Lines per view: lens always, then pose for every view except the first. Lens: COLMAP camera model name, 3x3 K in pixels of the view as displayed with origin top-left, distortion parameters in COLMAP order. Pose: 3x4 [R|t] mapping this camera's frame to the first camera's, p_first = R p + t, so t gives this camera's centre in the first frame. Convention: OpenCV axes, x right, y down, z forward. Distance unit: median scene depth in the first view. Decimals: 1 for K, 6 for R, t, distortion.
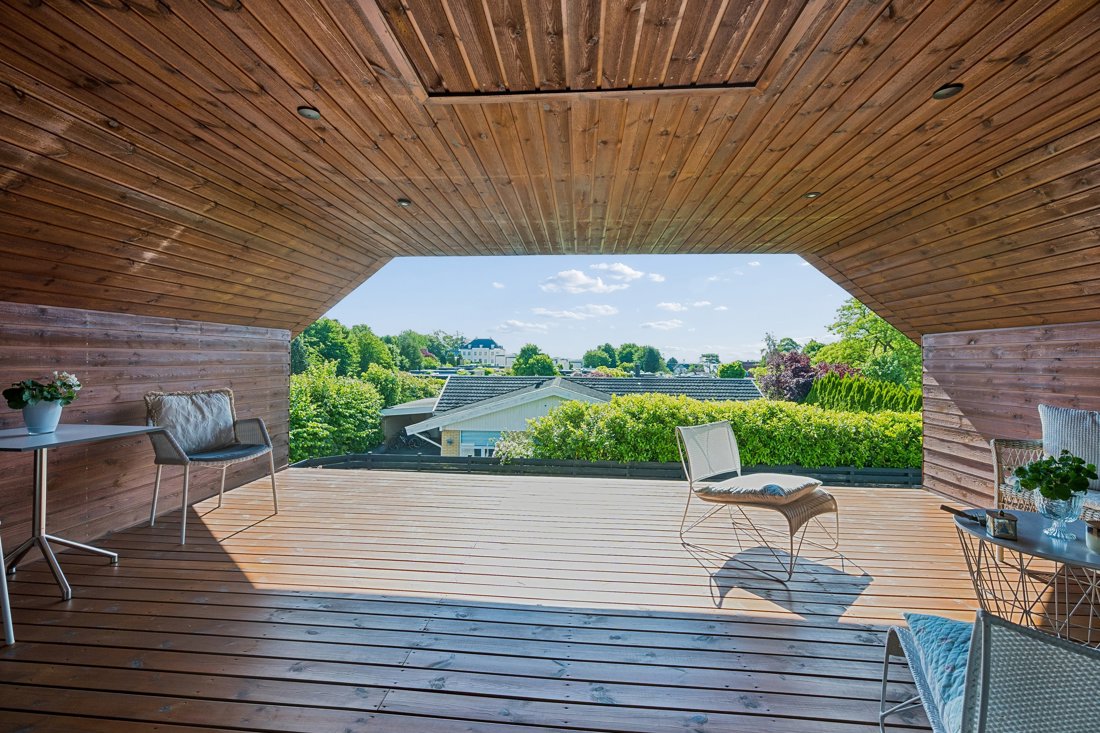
lens RADIAL K [[452.8, 0, 553.0], [0, 452.8, 366.5], [0, 0, 1]] dist [-0.000635, -0.000025]
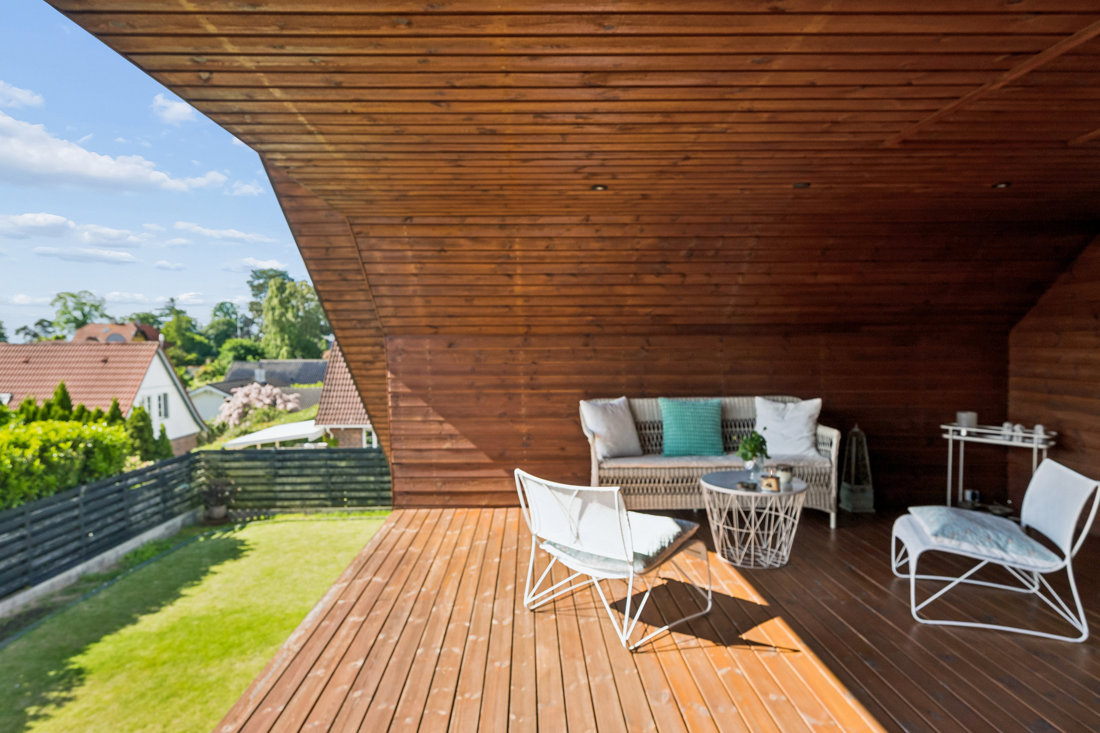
lens RADIAL K [[623.2, 0, 552.4], [0, 623.2, 363.7], [0, 0, 1]] dist [0.006424, -0.000002]
pose [[-0.091724, -0.037549, 0.995076, -0.065935], [0.017181, 0.999080, 0.039284, -0.009113], [-0.995636, 0.020700, -0.090994, 0.127427]]
